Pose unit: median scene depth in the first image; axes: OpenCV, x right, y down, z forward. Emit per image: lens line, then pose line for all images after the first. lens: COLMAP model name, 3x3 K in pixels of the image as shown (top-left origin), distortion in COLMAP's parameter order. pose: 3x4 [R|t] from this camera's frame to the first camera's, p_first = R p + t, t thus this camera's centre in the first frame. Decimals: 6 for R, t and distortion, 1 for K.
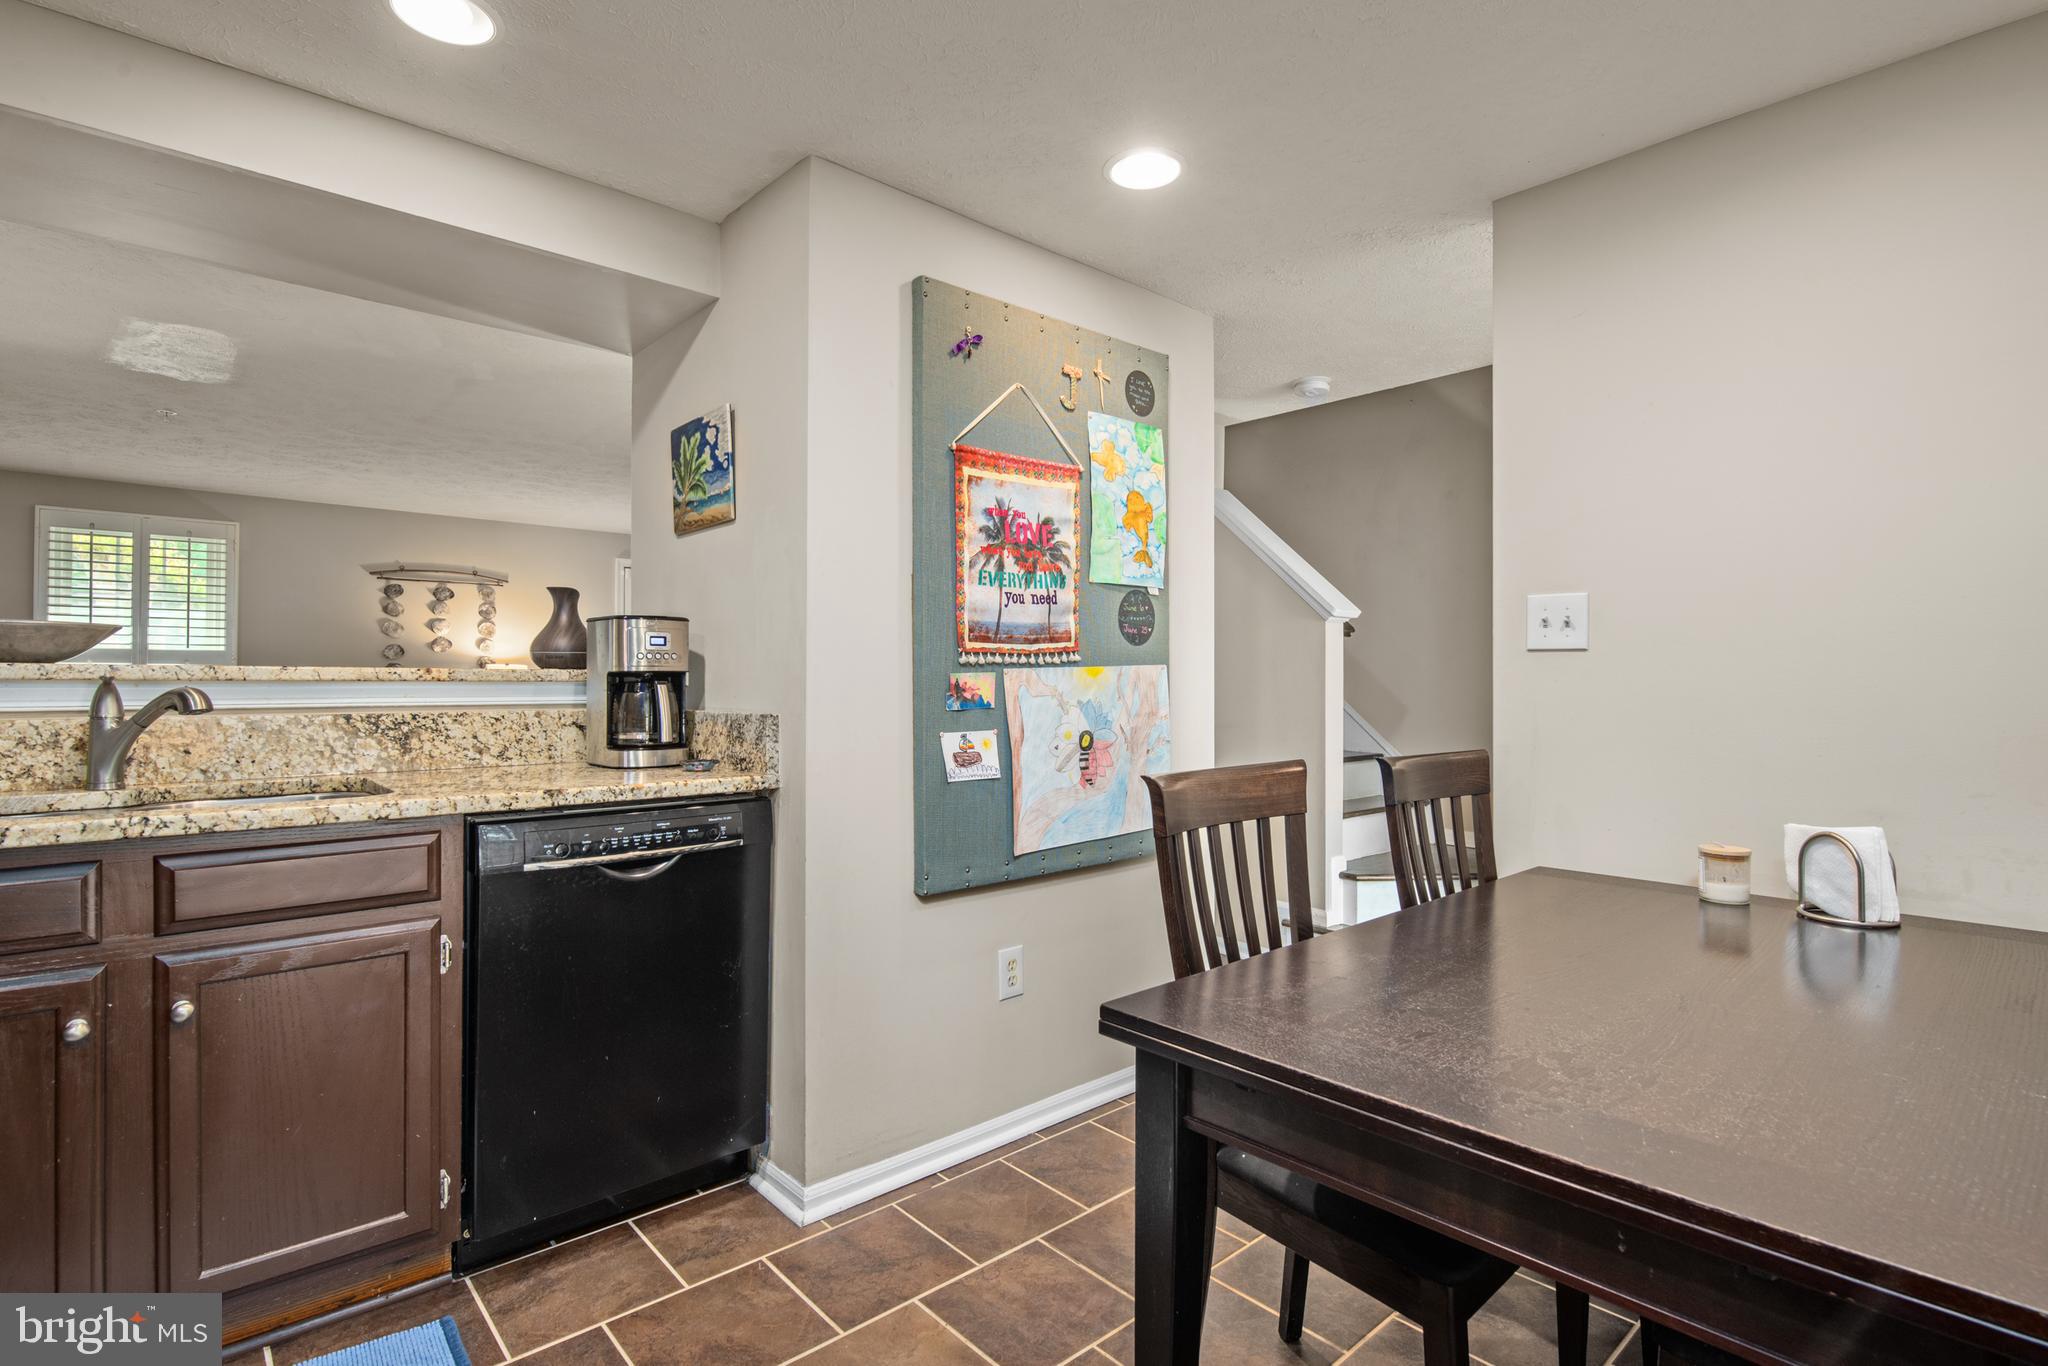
lens RADIAL K [[989.3, 0, 1030.4], [0, 989.3, 675.1], [0, 0, 1]] dist [-0.002110, -0.000564]
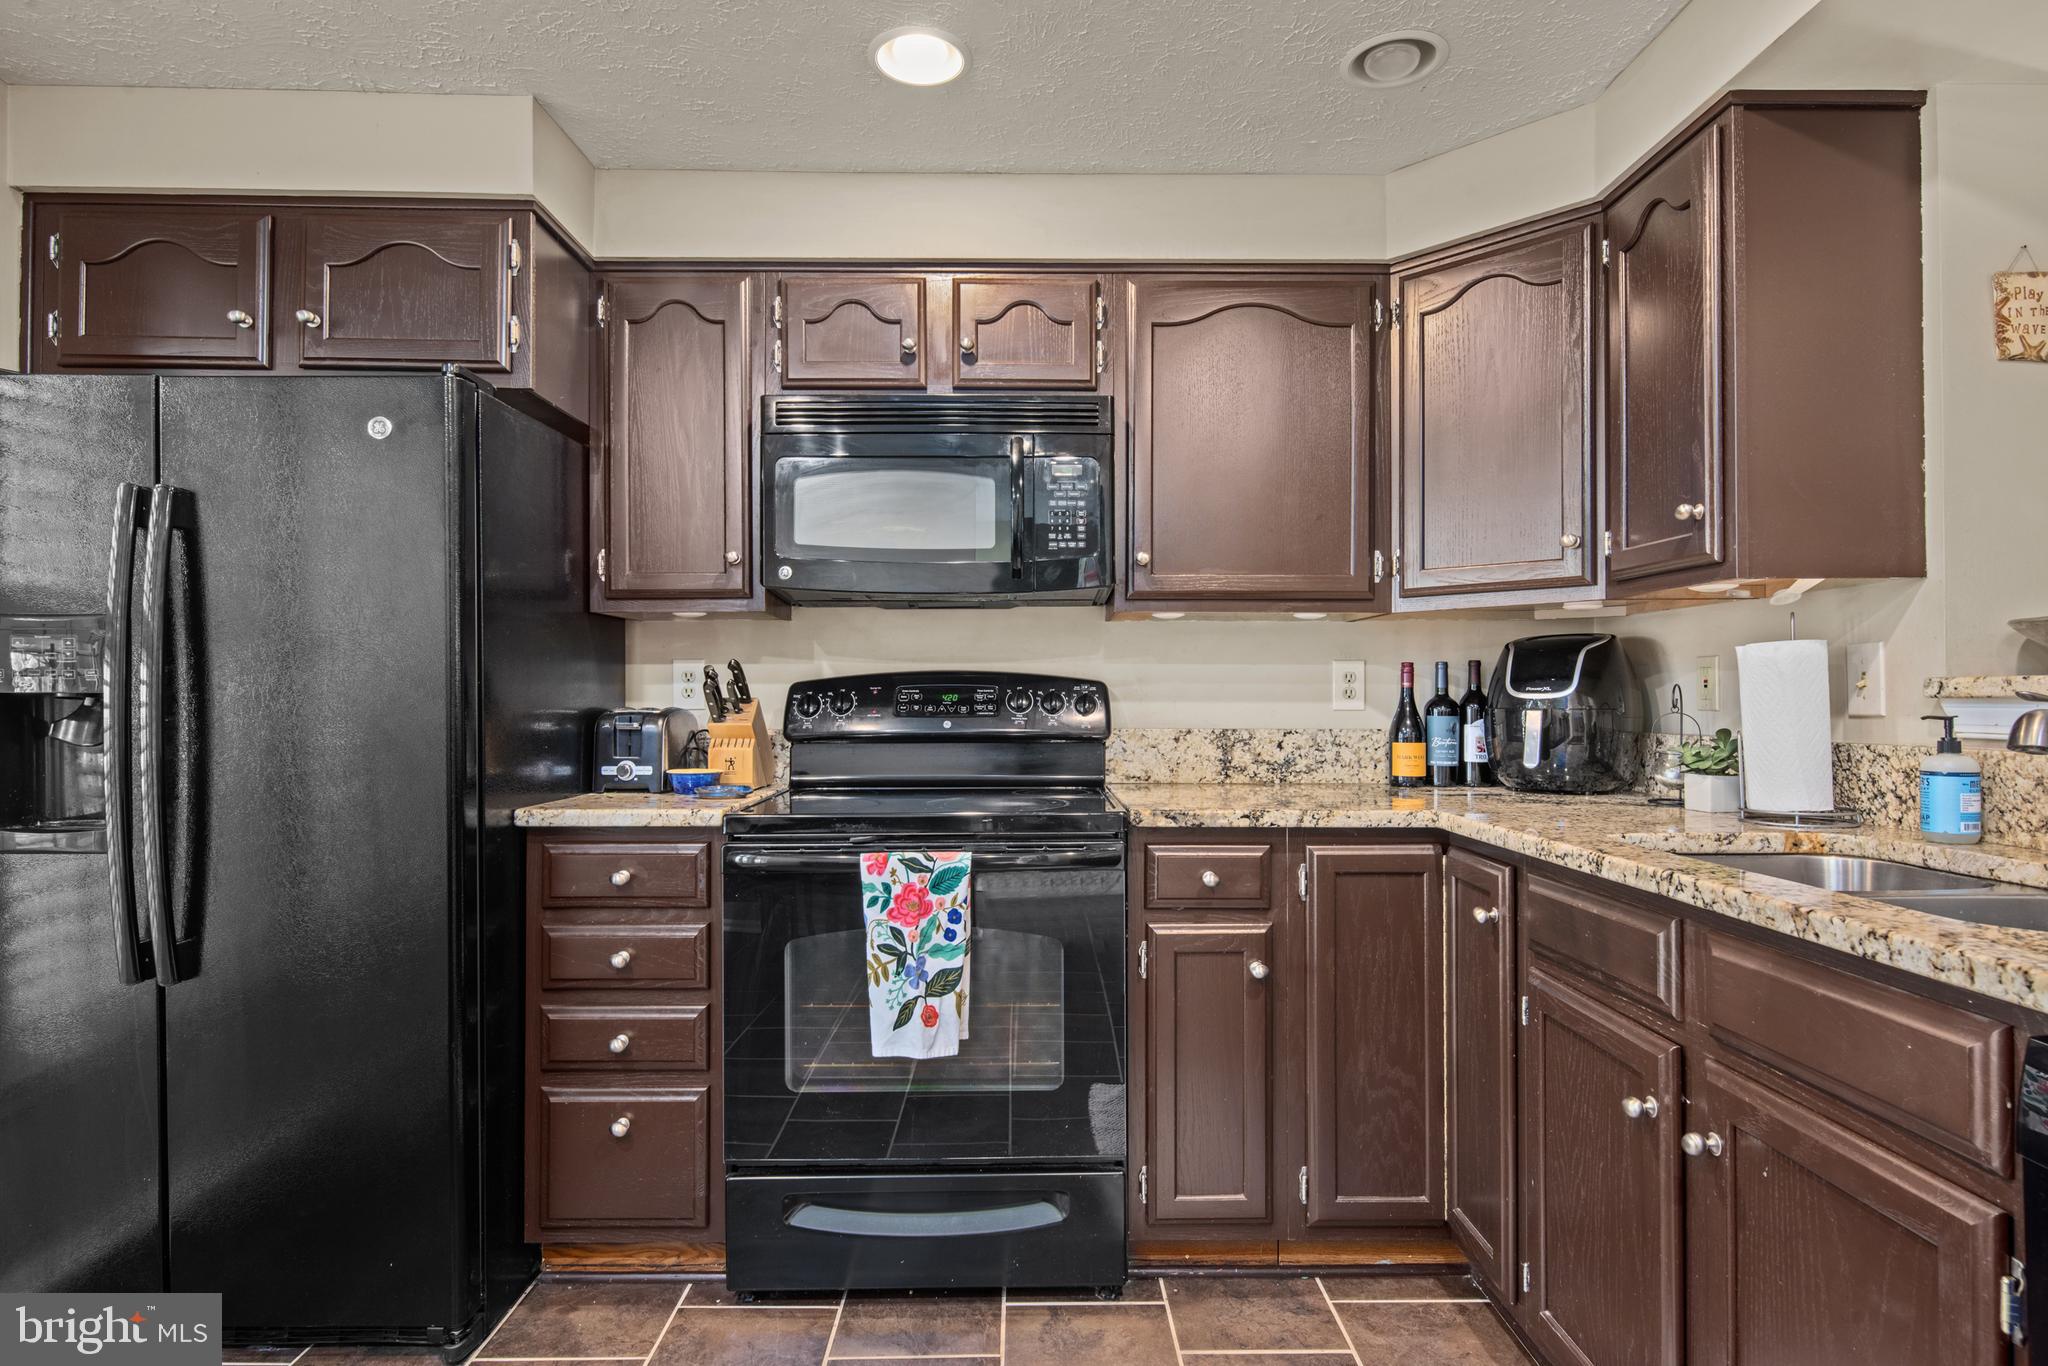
lens RADIAL K [[1082.1, 0, 1027.9], [0, 1082.1, 692.7], [0, 0, 1]] dist [0.011542, -0.000010]
pose [[-0.659672, -0.006019, -0.751530, 0.061832], [0.005939, 0.999895, -0.013221, 0.006093], [0.751531, -0.013185, -0.659566, 0.805939]]
